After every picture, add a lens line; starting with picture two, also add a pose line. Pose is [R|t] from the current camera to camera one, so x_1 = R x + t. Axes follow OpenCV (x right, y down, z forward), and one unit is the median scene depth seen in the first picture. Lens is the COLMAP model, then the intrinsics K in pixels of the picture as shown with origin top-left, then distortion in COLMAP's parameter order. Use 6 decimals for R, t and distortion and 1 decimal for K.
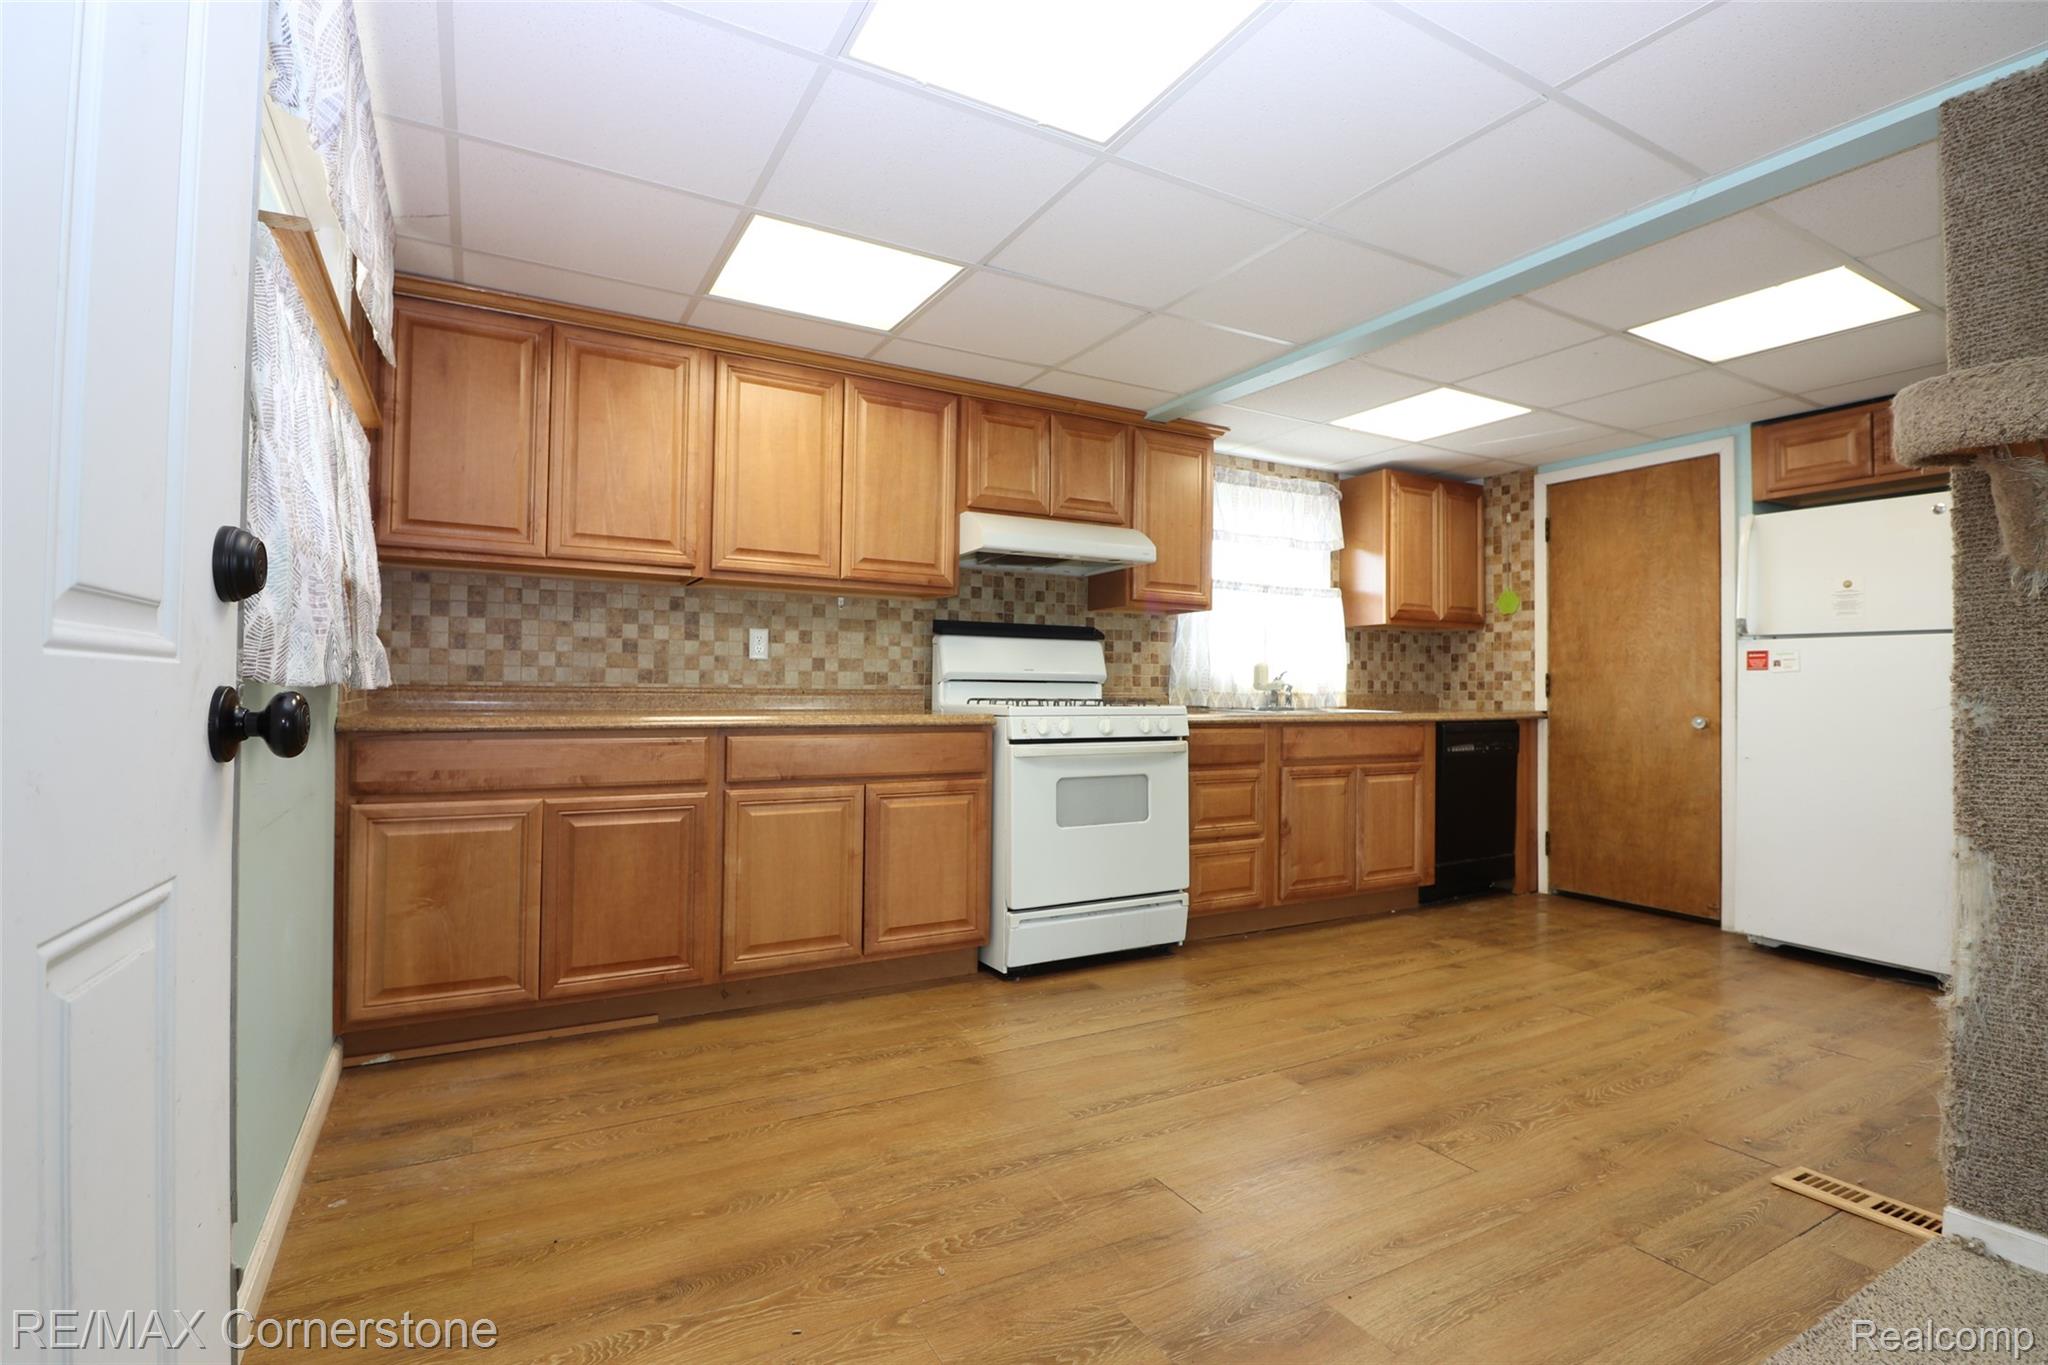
lens RADIAL K [[954.9, 0, 1020.7], [0, 954.9, 679.3], [0, 0, 1]] dist [-0.008989, -0.008590]
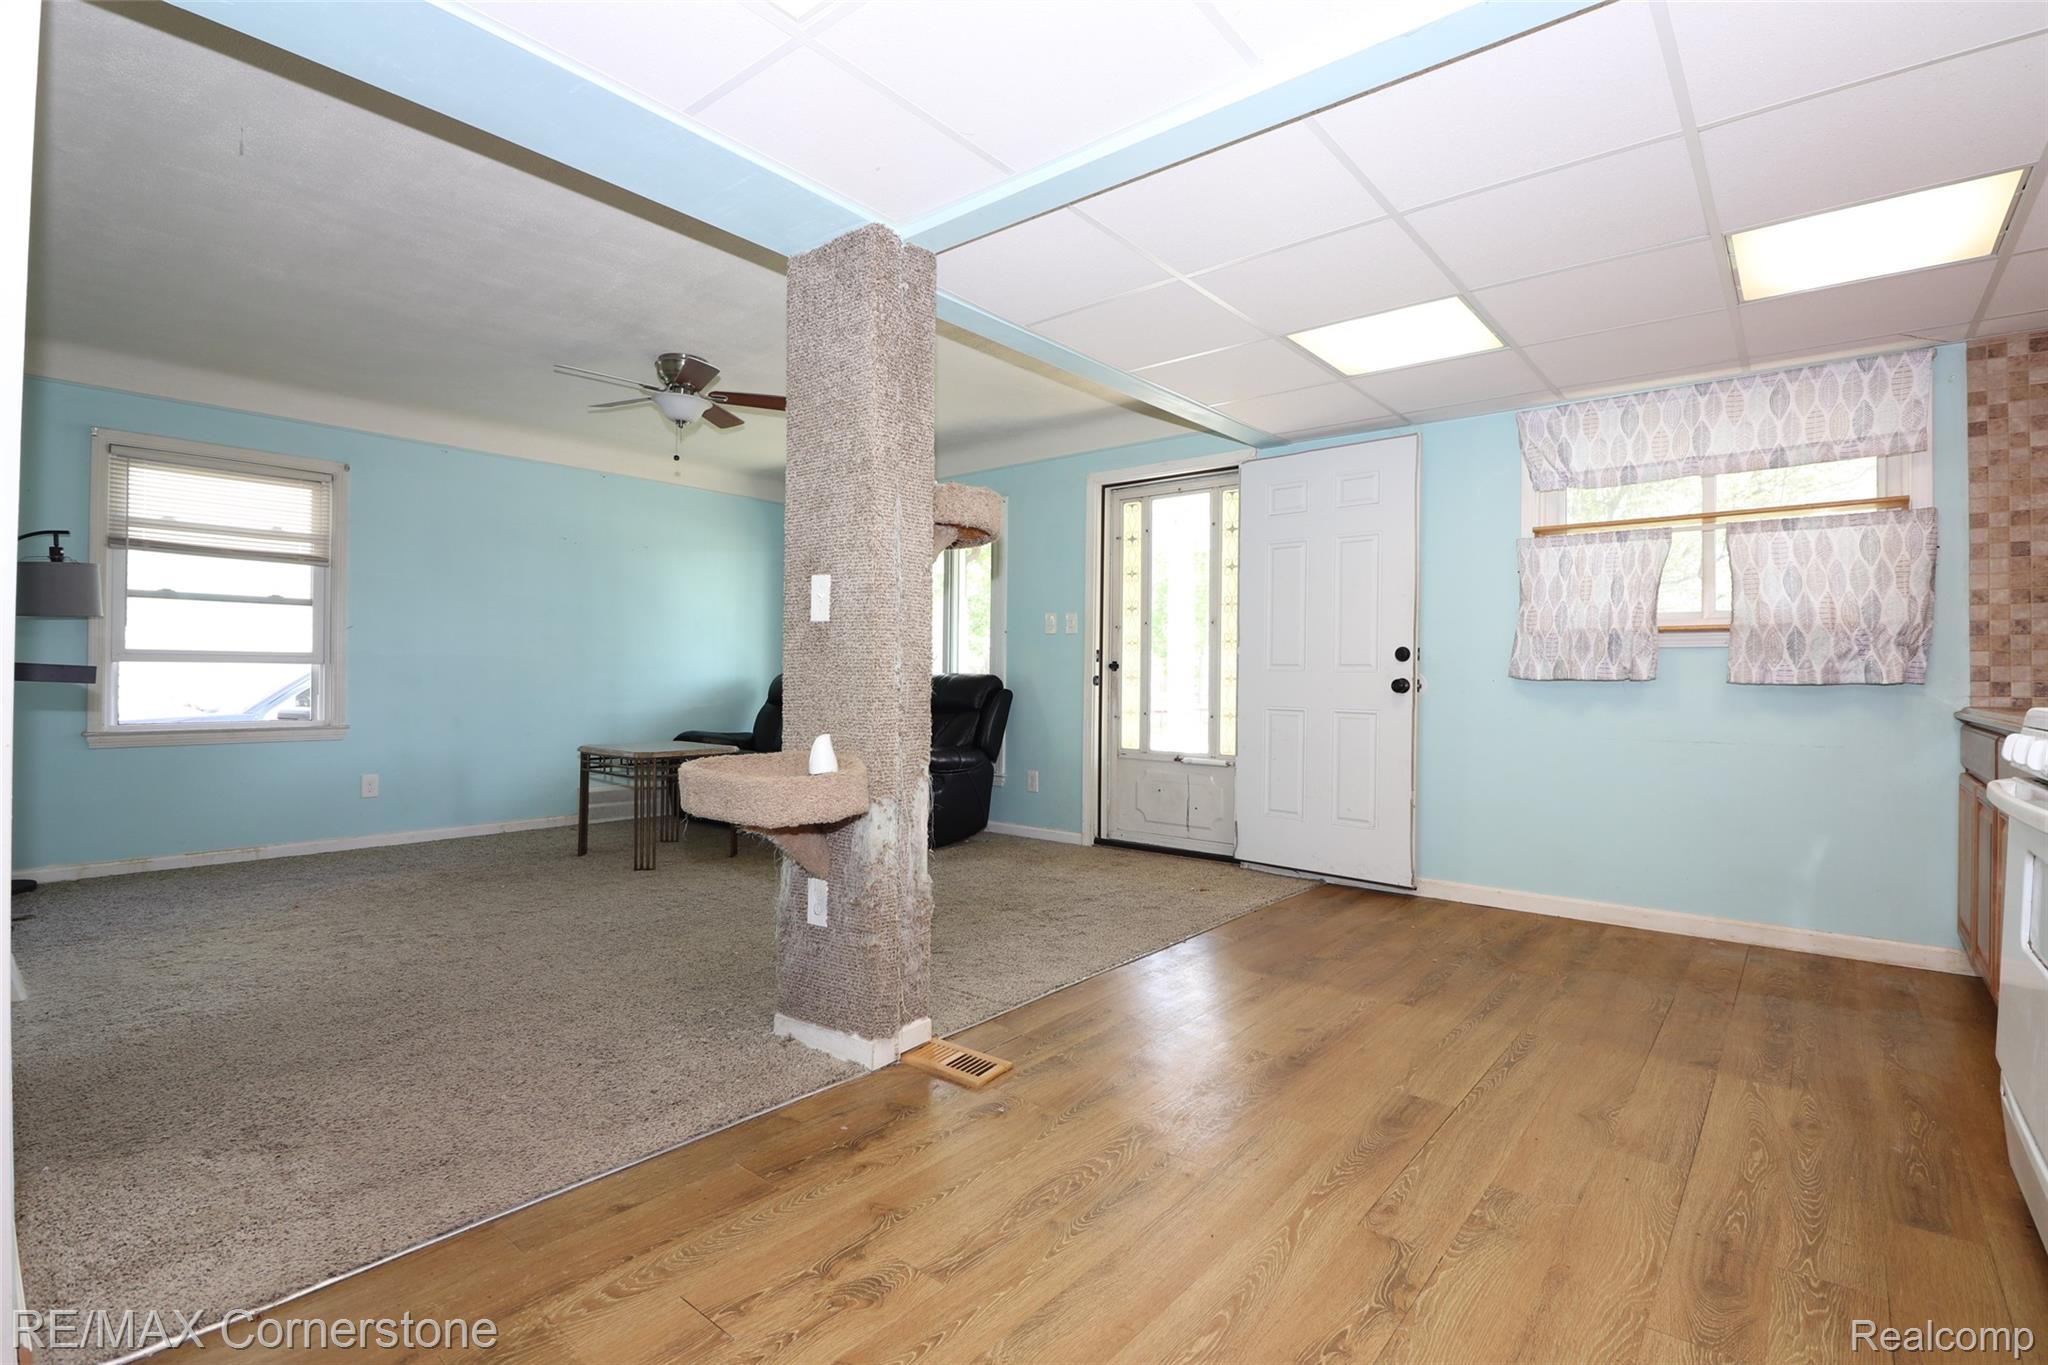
lens RADIAL K [[954.9, 0, 1028.5], [0, 954.9, 681.7], [0, 0, 1]] dist [-0.008989, -0.008590]
pose [[-0.932539, -0.015657, -0.360729, 0.656054], [-0.015023, 0.999877, -0.004562, 0.020648], [0.360756, 0.001165, -0.932659, 1.150271]]
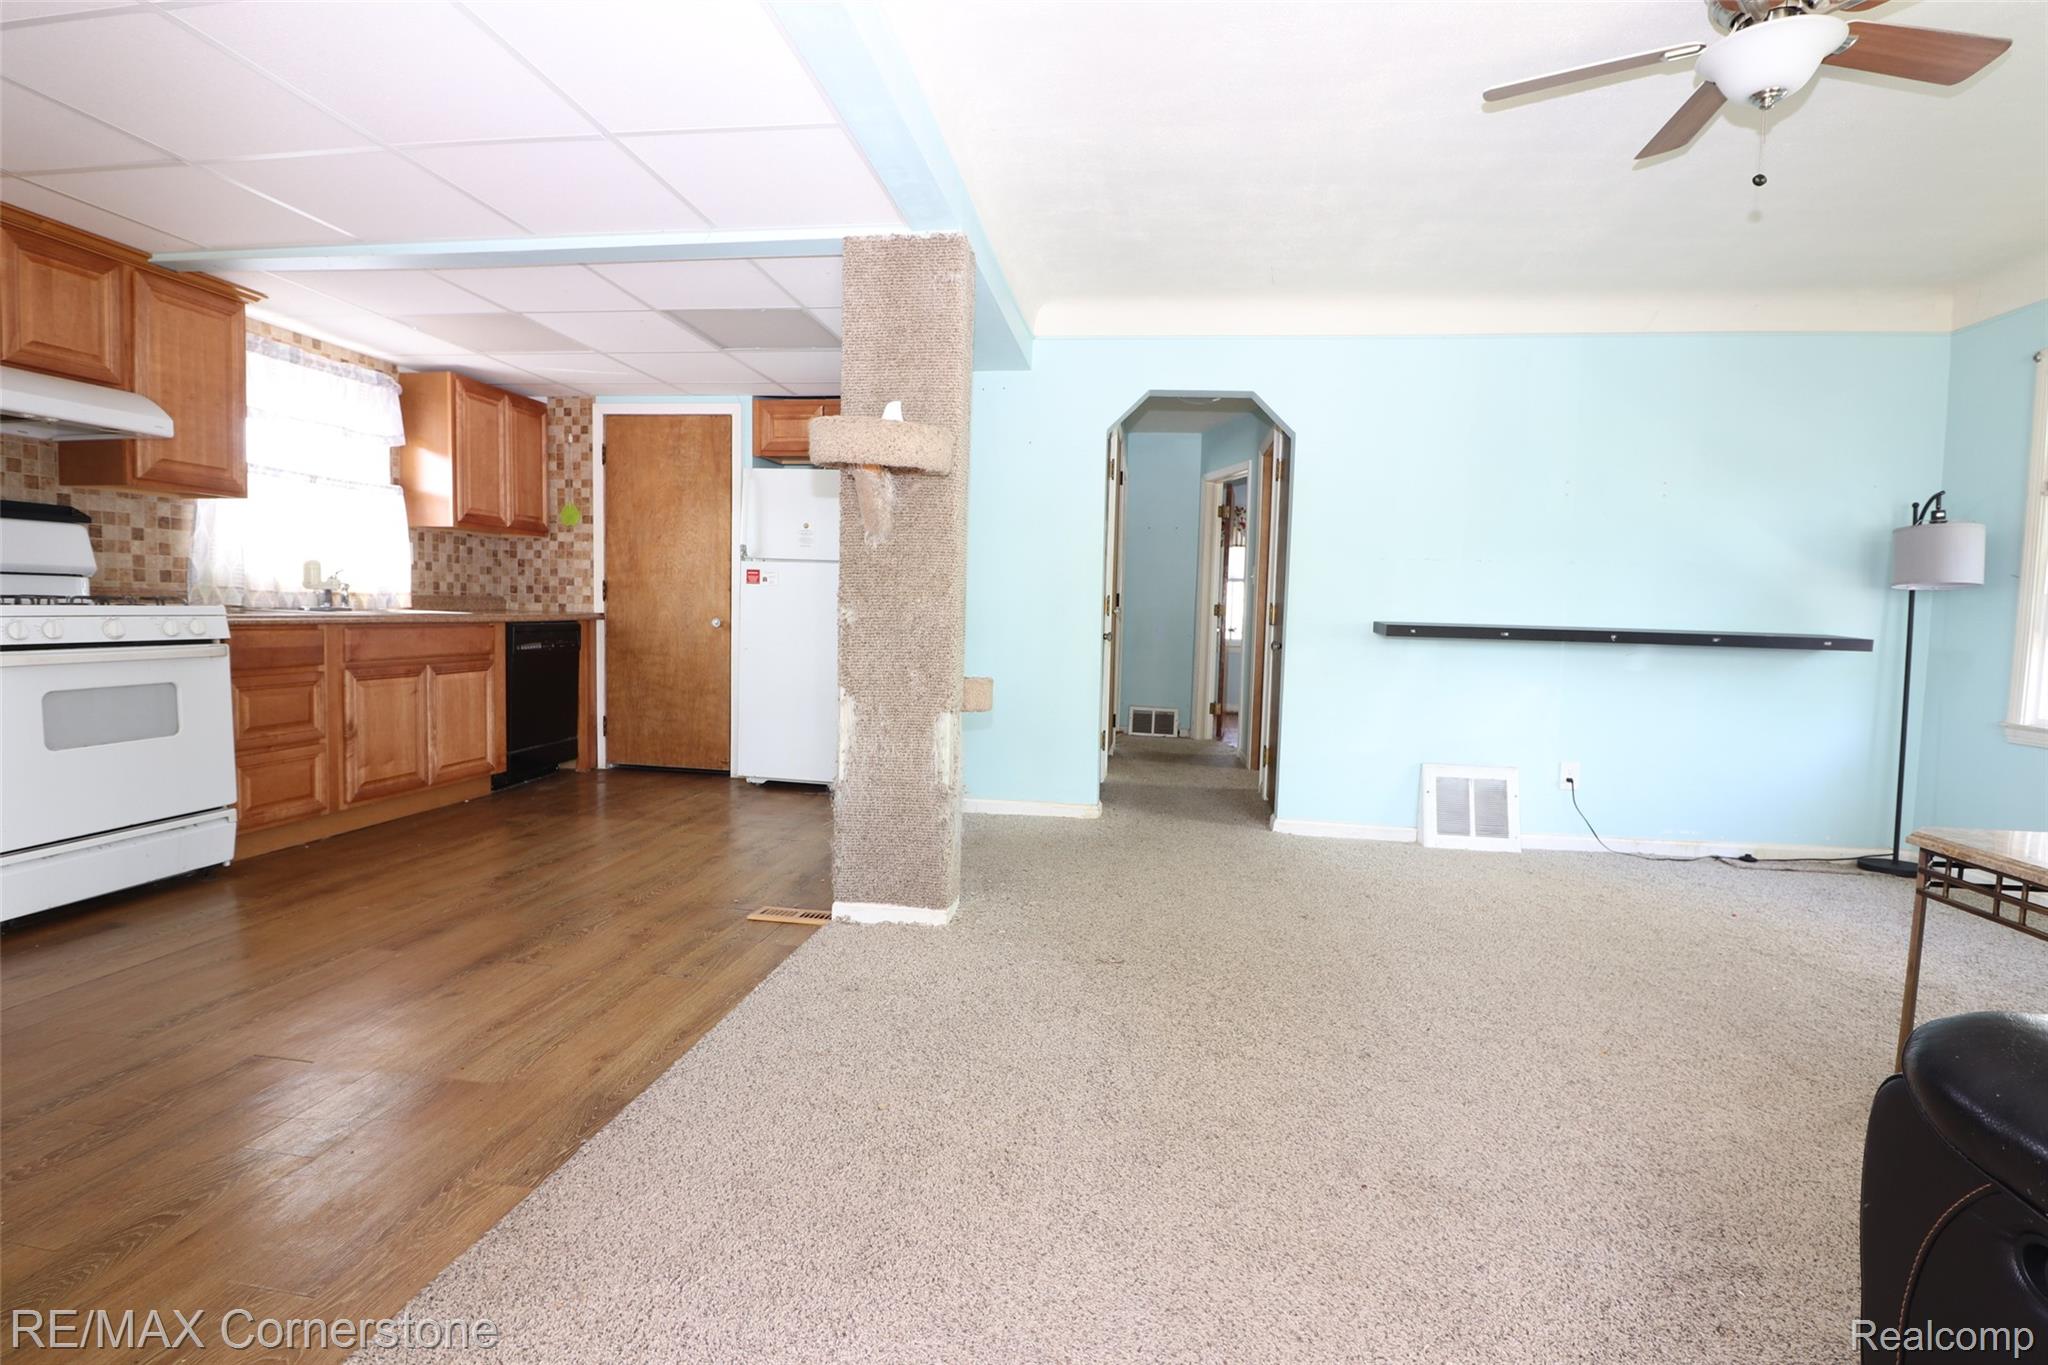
lens RADIAL K [[954.9, 0, 1021.2], [0, 954.9, 674.9], [0, 0, 1]] dist [-0.008989, -0.008590]
pose [[0.608171, -0.045951, 0.792475, -0.080023], [-0.031685, 0.996122, 0.082076, -0.003752], [-0.793174, -0.075026, 0.604356, -0.145028]]
